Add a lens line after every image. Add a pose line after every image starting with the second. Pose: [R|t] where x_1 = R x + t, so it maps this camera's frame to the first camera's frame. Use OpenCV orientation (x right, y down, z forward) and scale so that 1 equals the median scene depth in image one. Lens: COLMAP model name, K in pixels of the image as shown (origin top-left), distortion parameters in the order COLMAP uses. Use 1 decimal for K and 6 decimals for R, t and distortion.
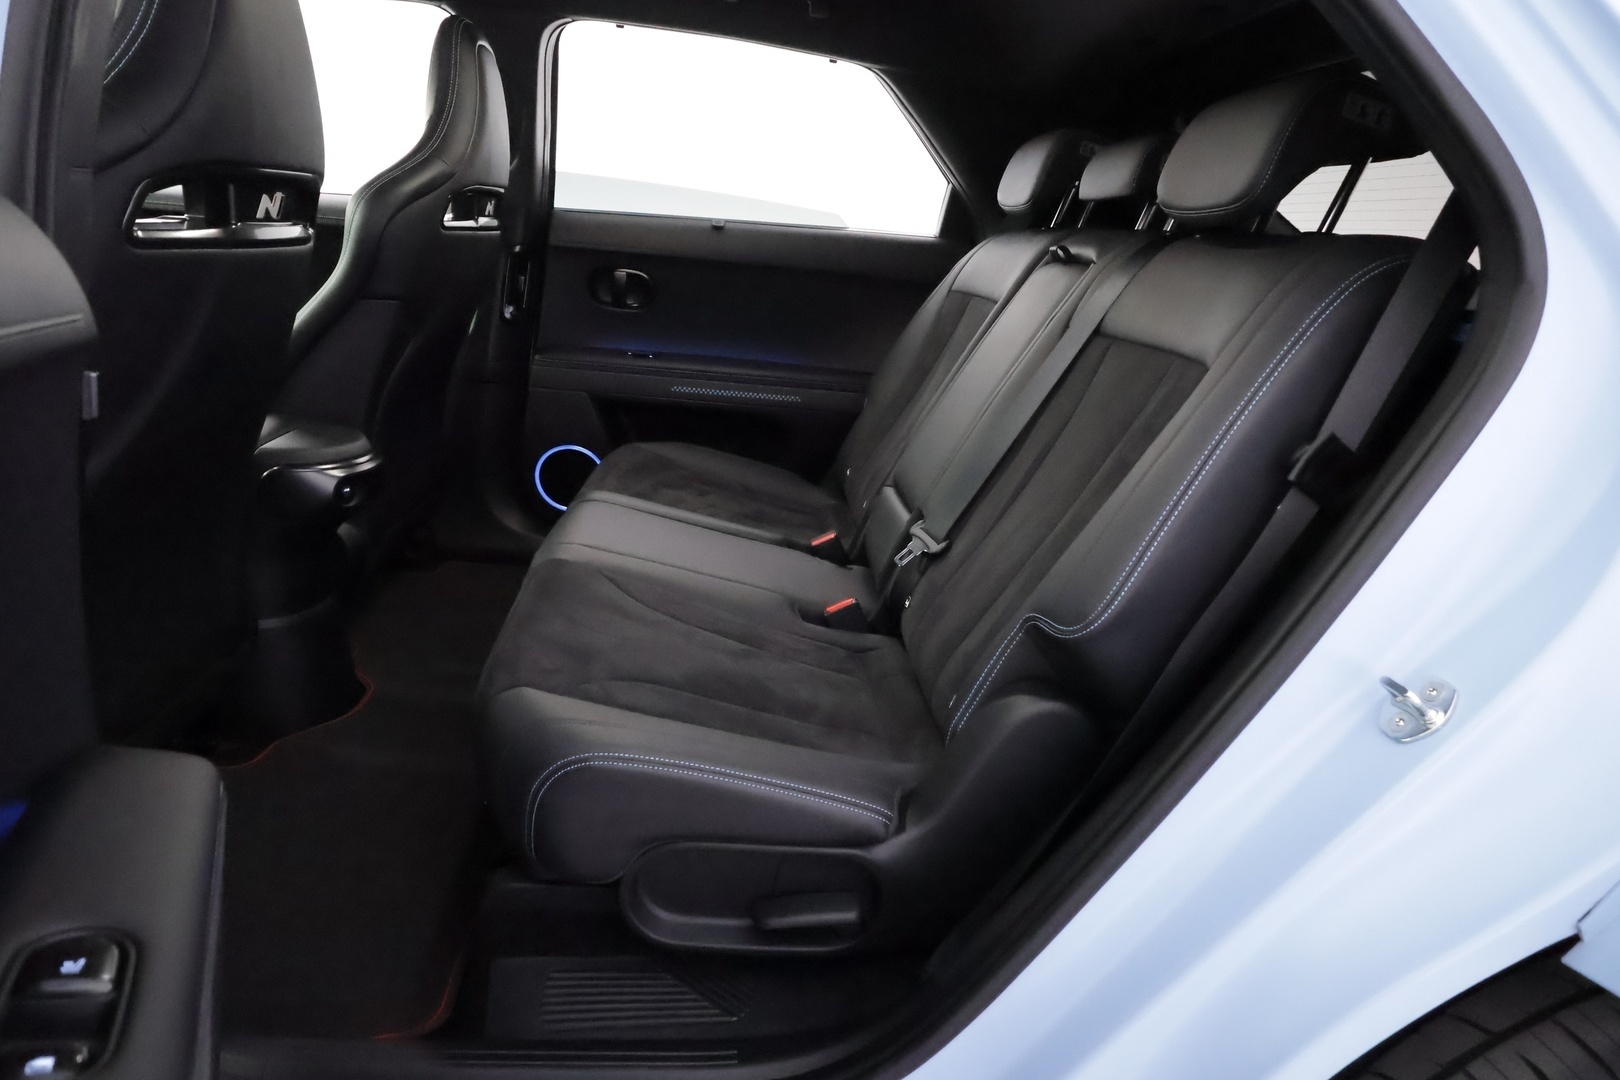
lens RADIAL K [[962.5, 0, 814.0], [0, 962.5, 563.0], [0, 0, 1]] dist [0.003549, 0.000537]
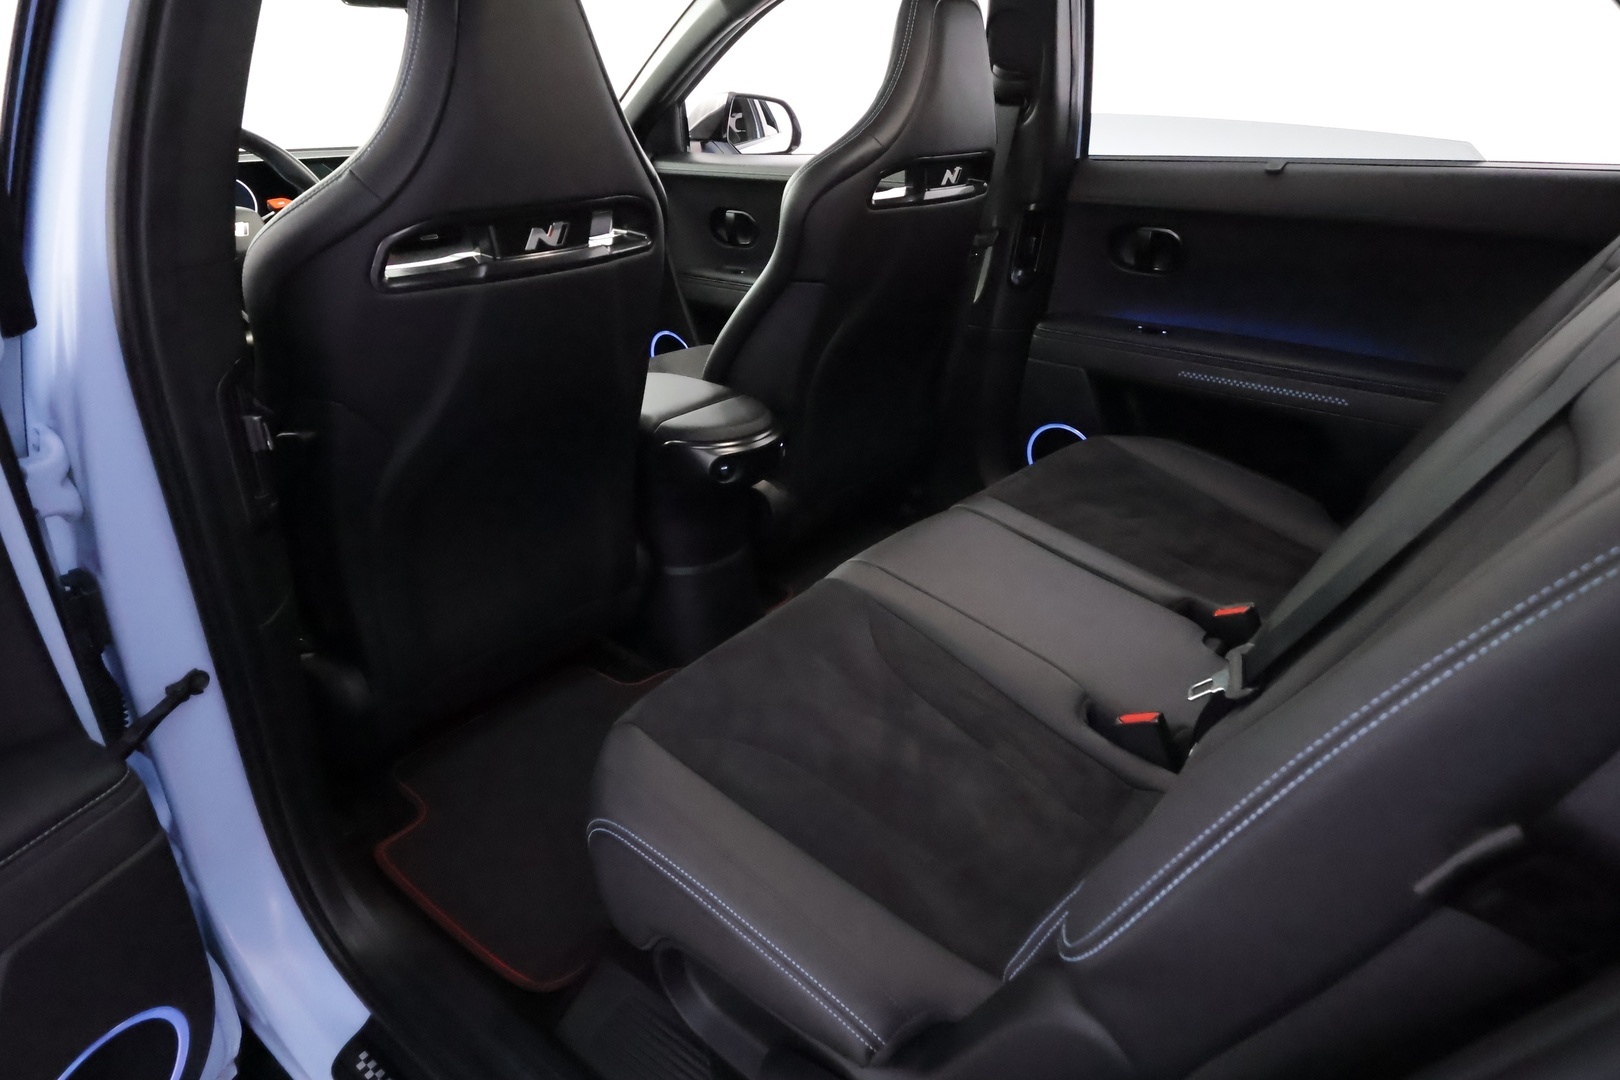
lens RADIAL K [[962.5, 0, 814.0], [0, 962.5, 563.0], [0, 0, 1]] dist [0.003549, 0.000537]
pose [[0.725297, 0.223042, -0.651303, 0.210018], [-0.160202, 0.974773, 0.155413, -0.104057], [0.669536, -0.008380, 0.742732, 0.176143]]
